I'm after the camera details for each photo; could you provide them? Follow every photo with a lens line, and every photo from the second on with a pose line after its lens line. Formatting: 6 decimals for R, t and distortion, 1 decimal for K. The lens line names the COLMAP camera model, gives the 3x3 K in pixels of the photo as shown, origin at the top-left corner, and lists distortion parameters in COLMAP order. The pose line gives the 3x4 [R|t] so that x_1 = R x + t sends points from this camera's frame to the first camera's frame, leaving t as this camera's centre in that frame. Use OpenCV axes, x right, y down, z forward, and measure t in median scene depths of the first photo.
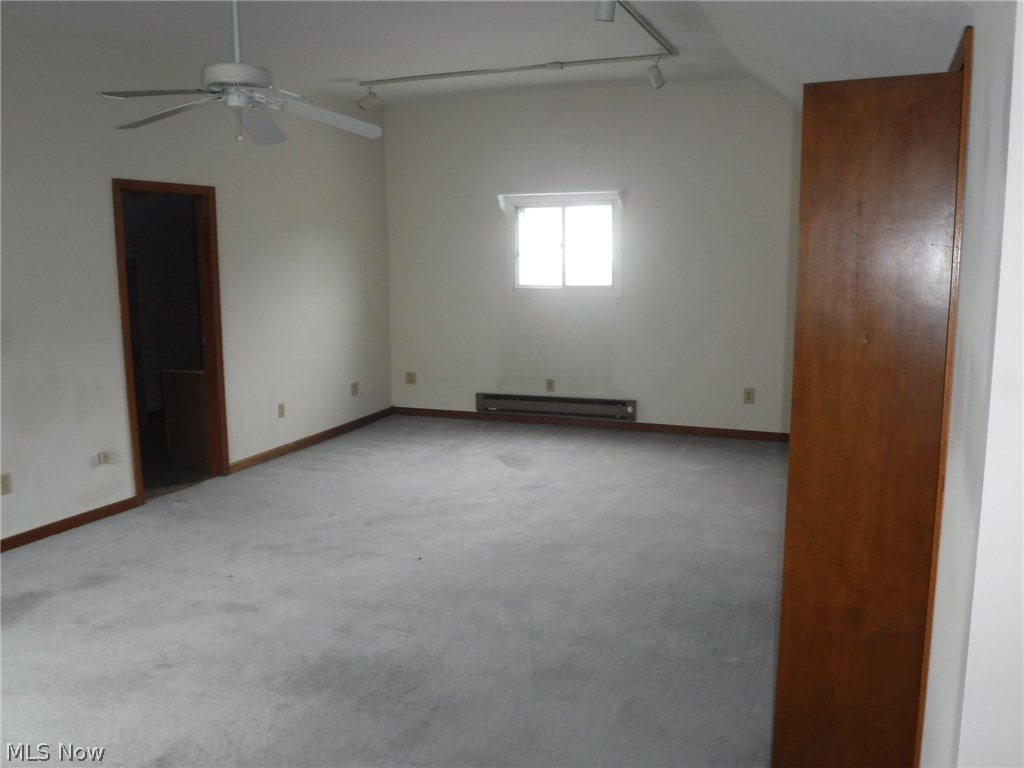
lens RADIAL K [[855.1, 0, 518.0], [0, 855.1, 385.2], [0, 0, 1]] dist [-0.048745, -0.004804]
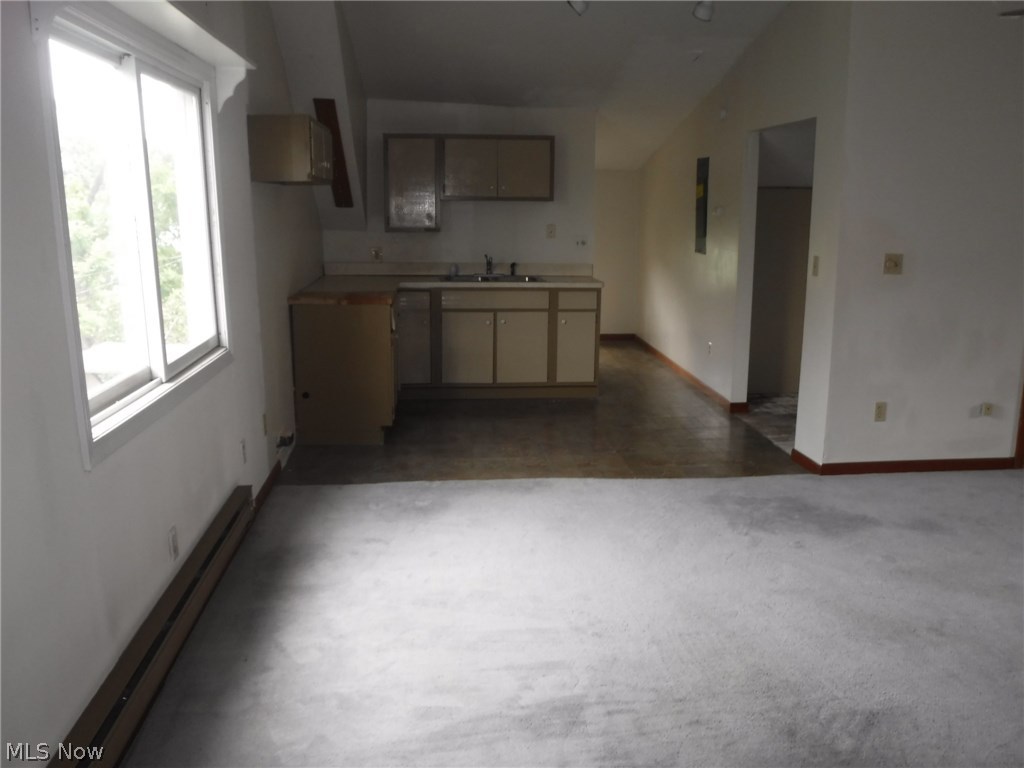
lens RADIAL K [[855.1, 0, 516.1], [0, 855.1, 381.6], [0, 0, 1]] dist [-0.048745, -0.004804]
pose [[0.467591, 0.191548, -0.862941, 0.129721], [-0.135016, 0.980261, 0.144430, -0.017839], [0.873573, 0.048976, 0.484223, 0.115321]]
